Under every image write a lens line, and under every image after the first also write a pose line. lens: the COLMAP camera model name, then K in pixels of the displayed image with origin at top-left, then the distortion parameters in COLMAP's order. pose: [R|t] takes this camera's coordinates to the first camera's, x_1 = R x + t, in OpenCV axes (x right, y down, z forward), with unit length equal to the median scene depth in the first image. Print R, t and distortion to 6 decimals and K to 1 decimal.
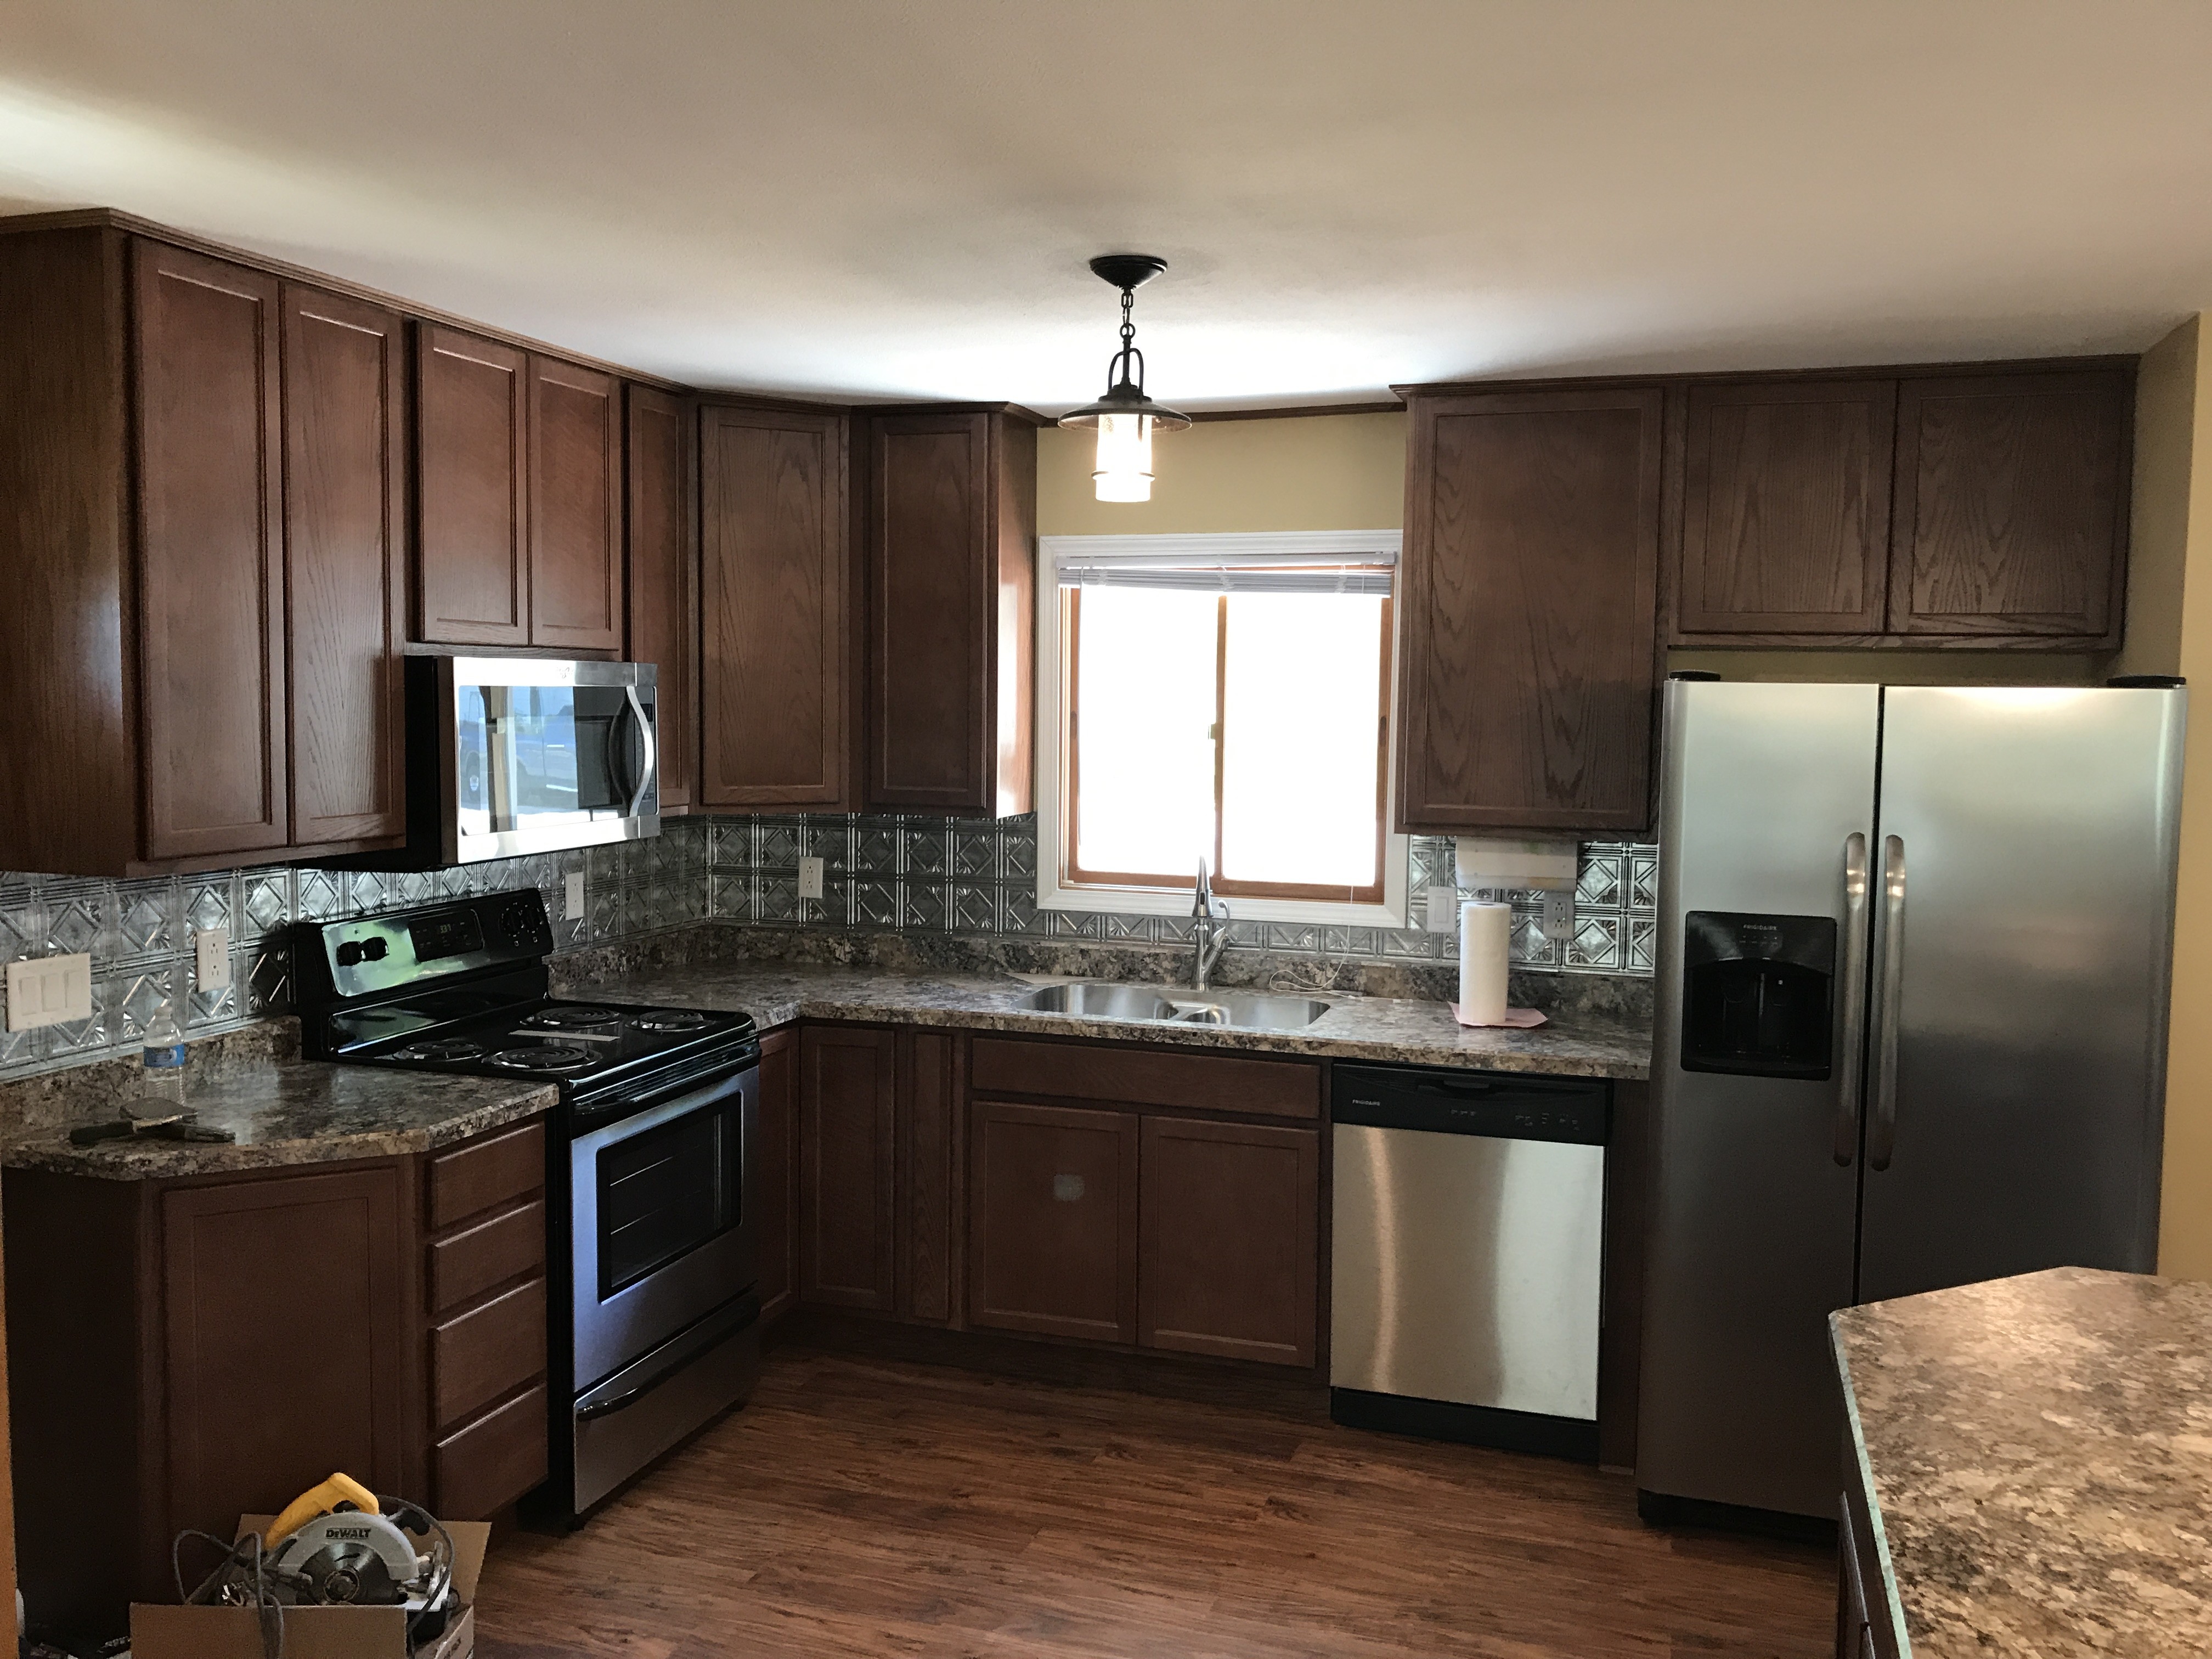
lens RADIAL K [[1817.2, 0, 1106.0], [0, 1817.2, 829.5], [0, 0, 1]] dist [0.119121, -0.210347]
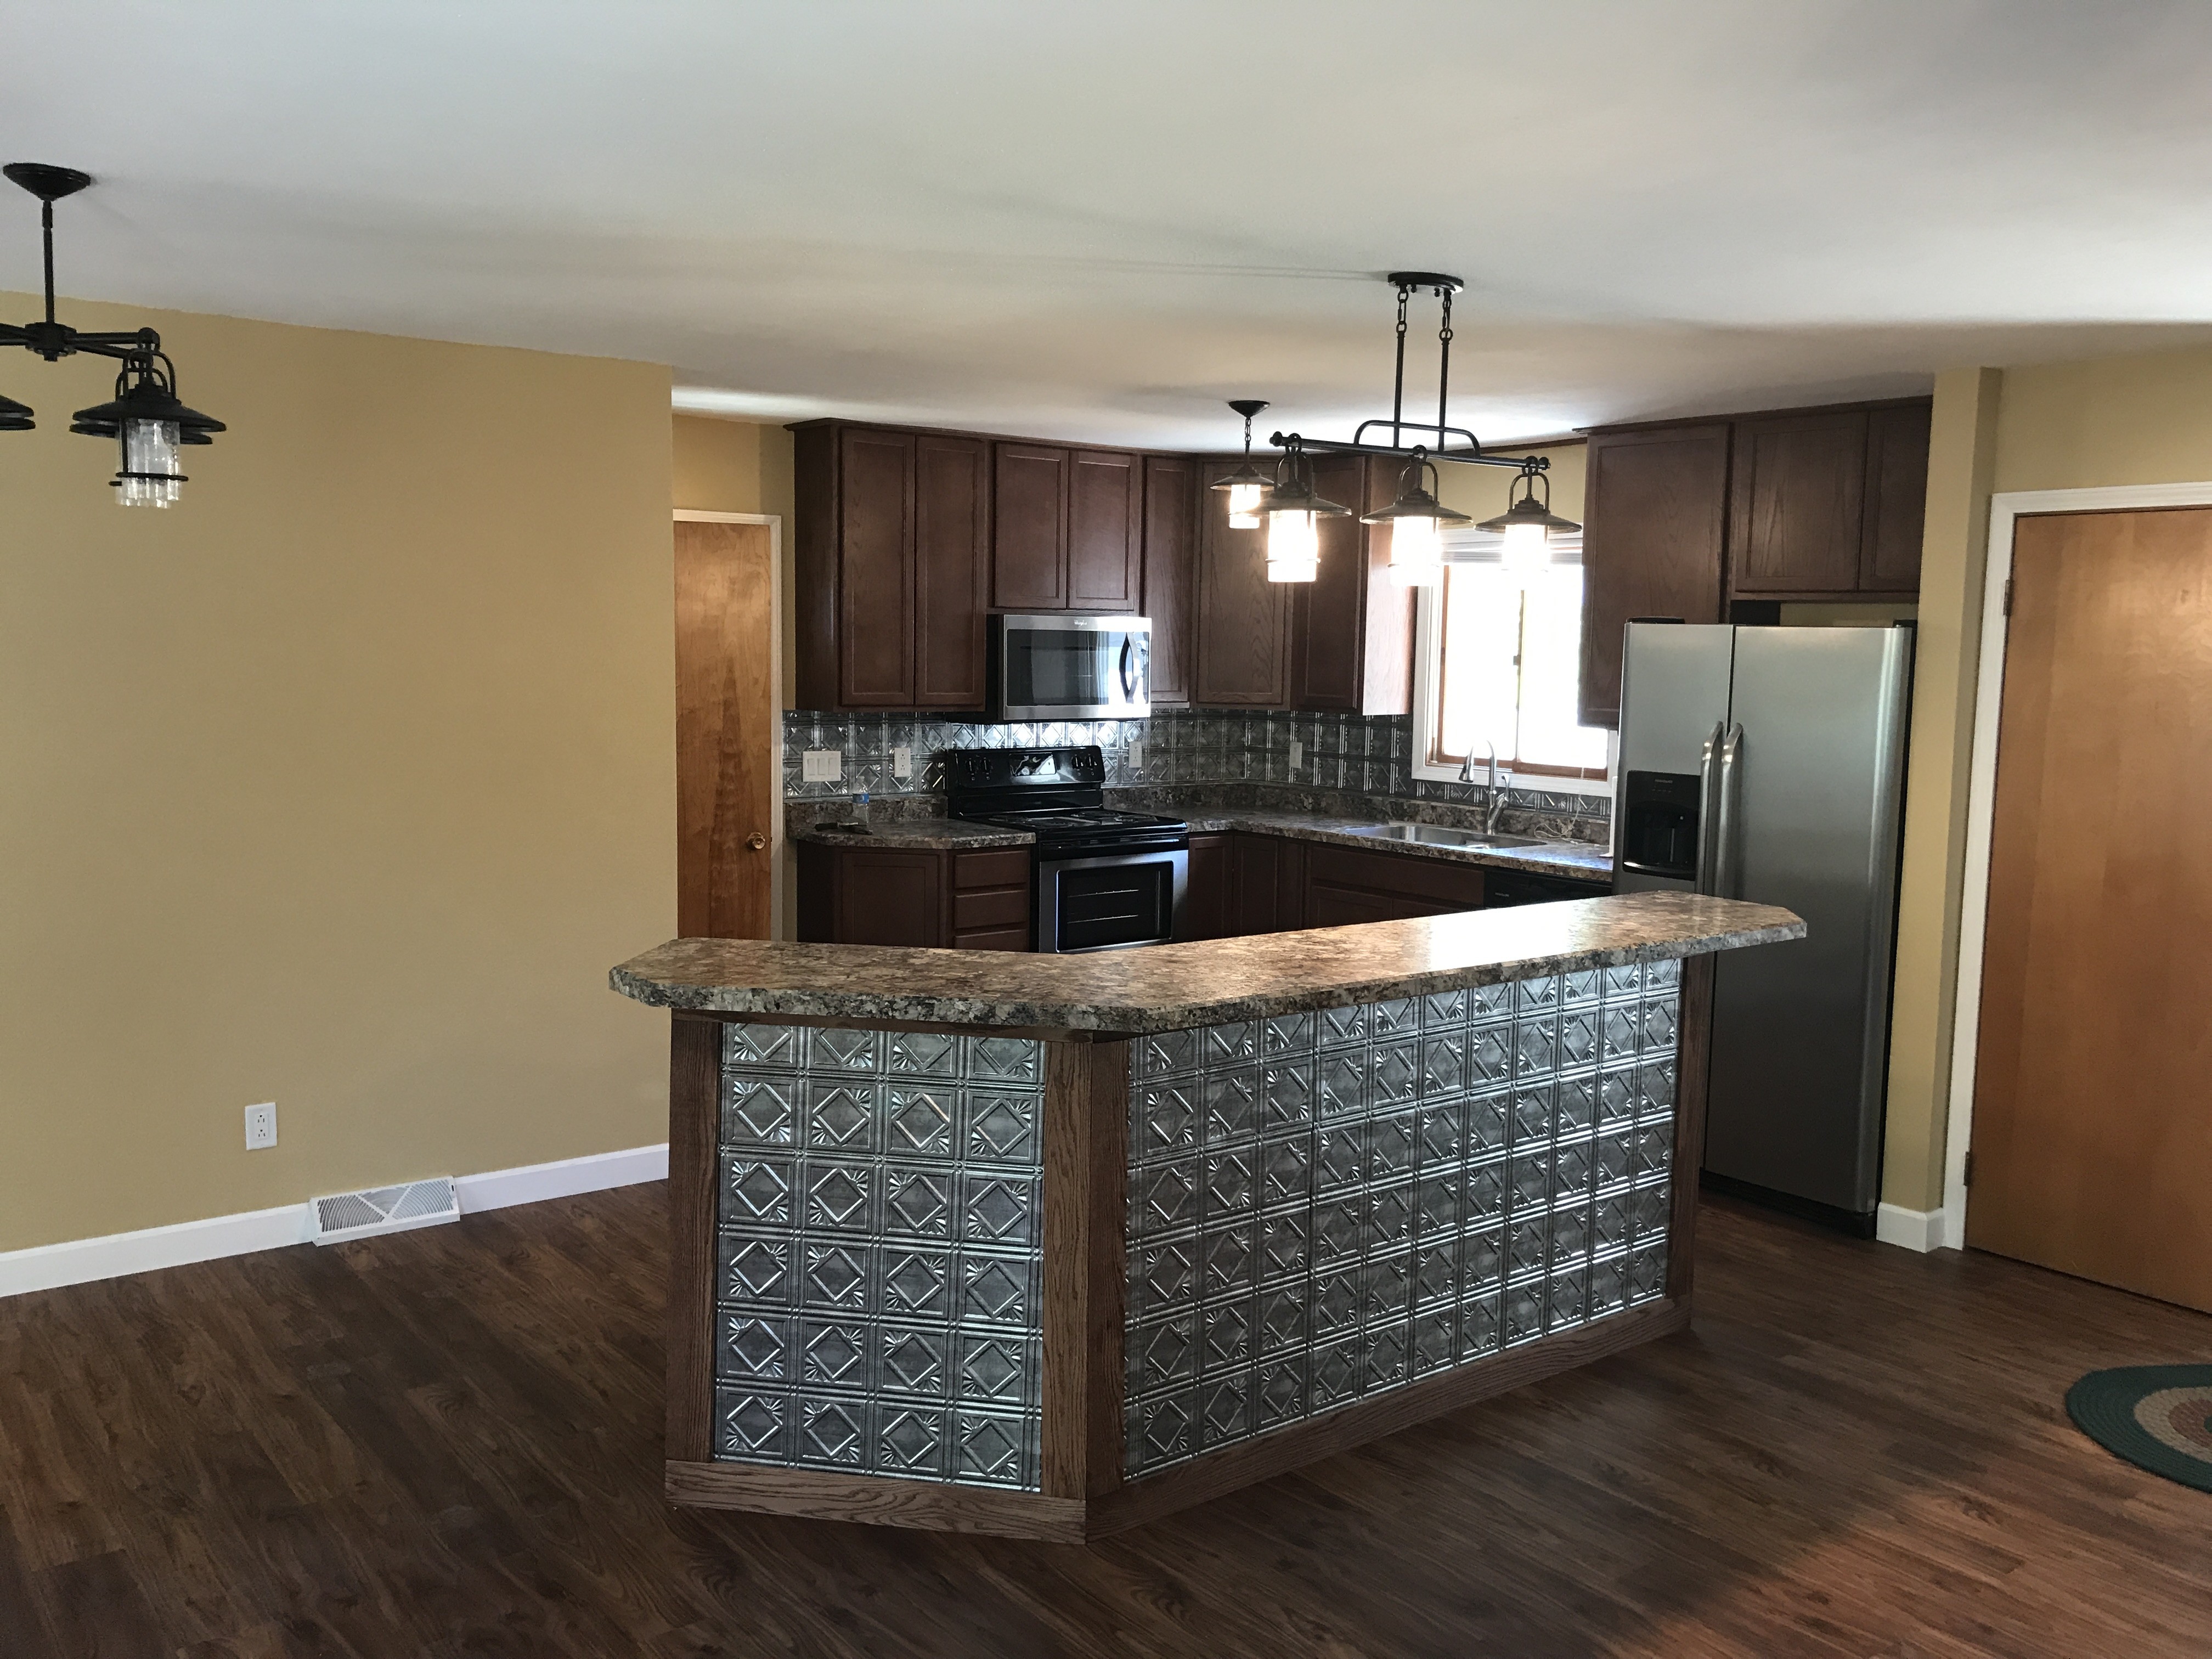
lens RADIAL K [[1817.2, 0, 1106.0], [0, 1817.2, 829.5], [0, 0, 1]] dist [0.119121, -0.210347]
pose [[0.834510, 0.059711, -0.547747, 0.647095], [-0.048104, 0.998210, 0.035529, 0.049090], [0.548889, -0.003301, 0.835889, -0.451760]]
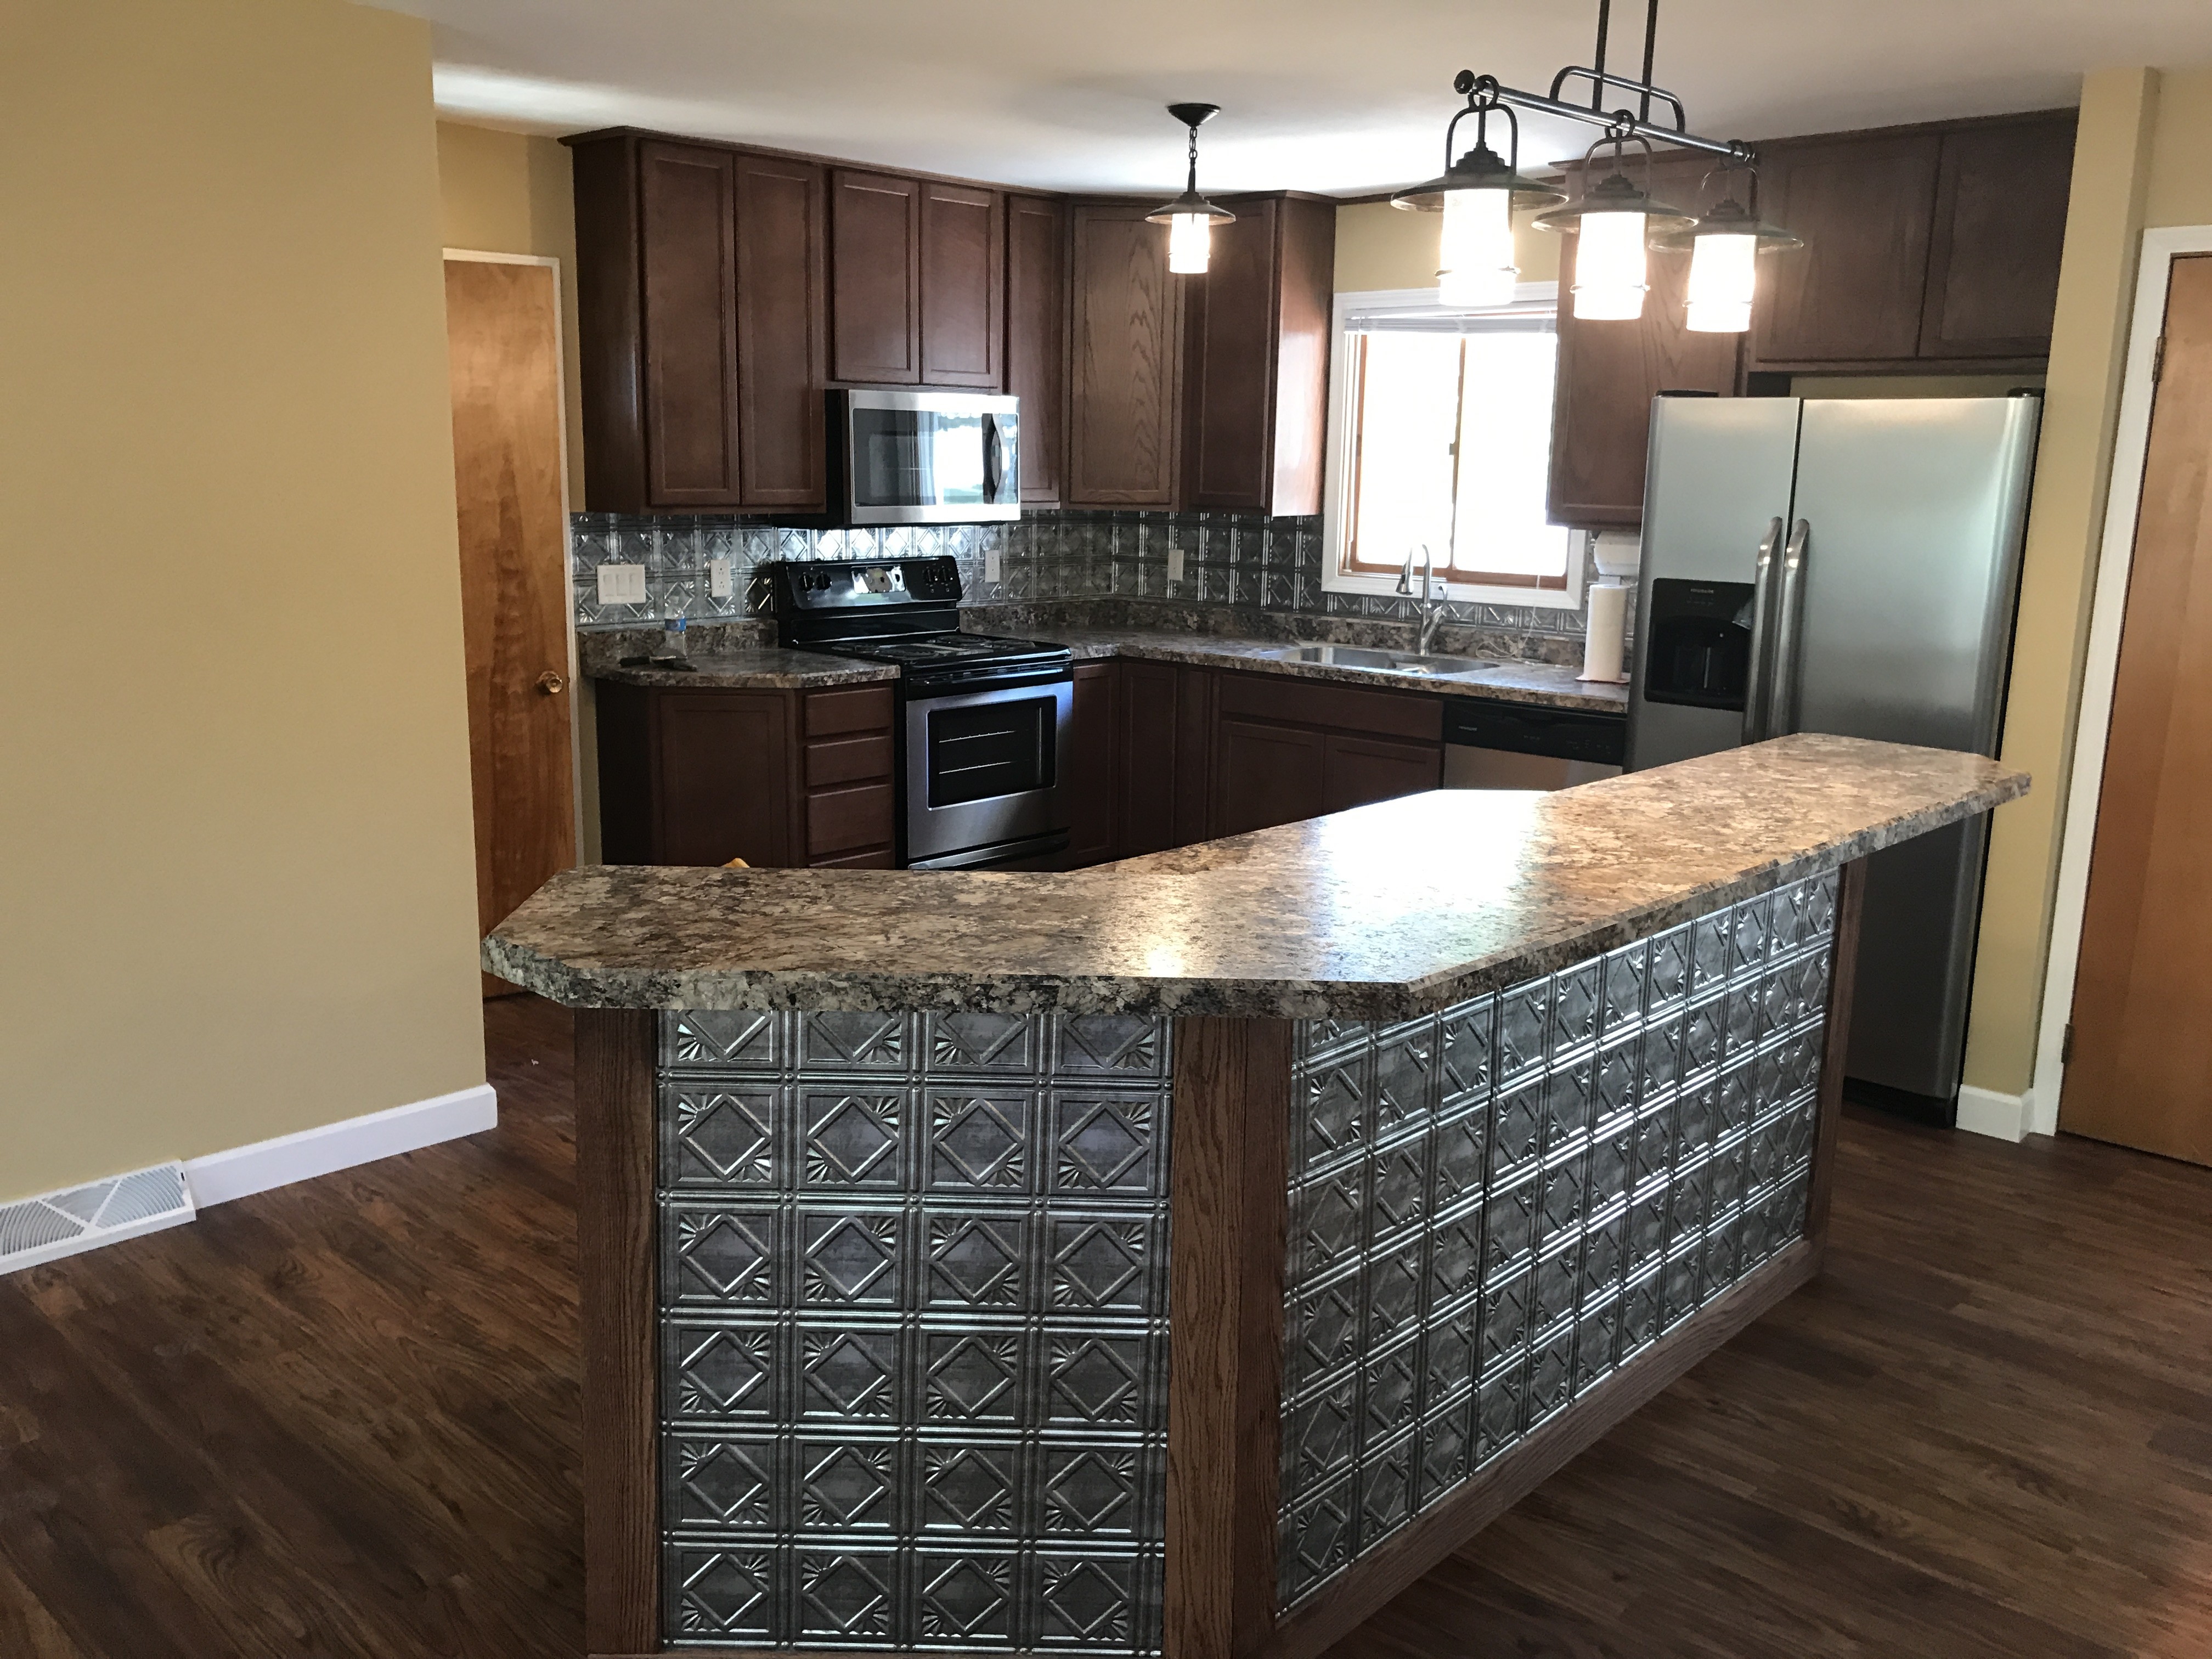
lens RADIAL K [[1825.7, 0, 1106.0], [0, 1825.7, 829.5], [0, 0, 1]] dist [0.044900, -0.017900]
pose [[0.909472, 0.087291, -0.406499, 0.407222], [-0.036439, 0.990685, 0.131211, 0.051719], [0.414166, -0.104521, 0.904180, -0.288498]]
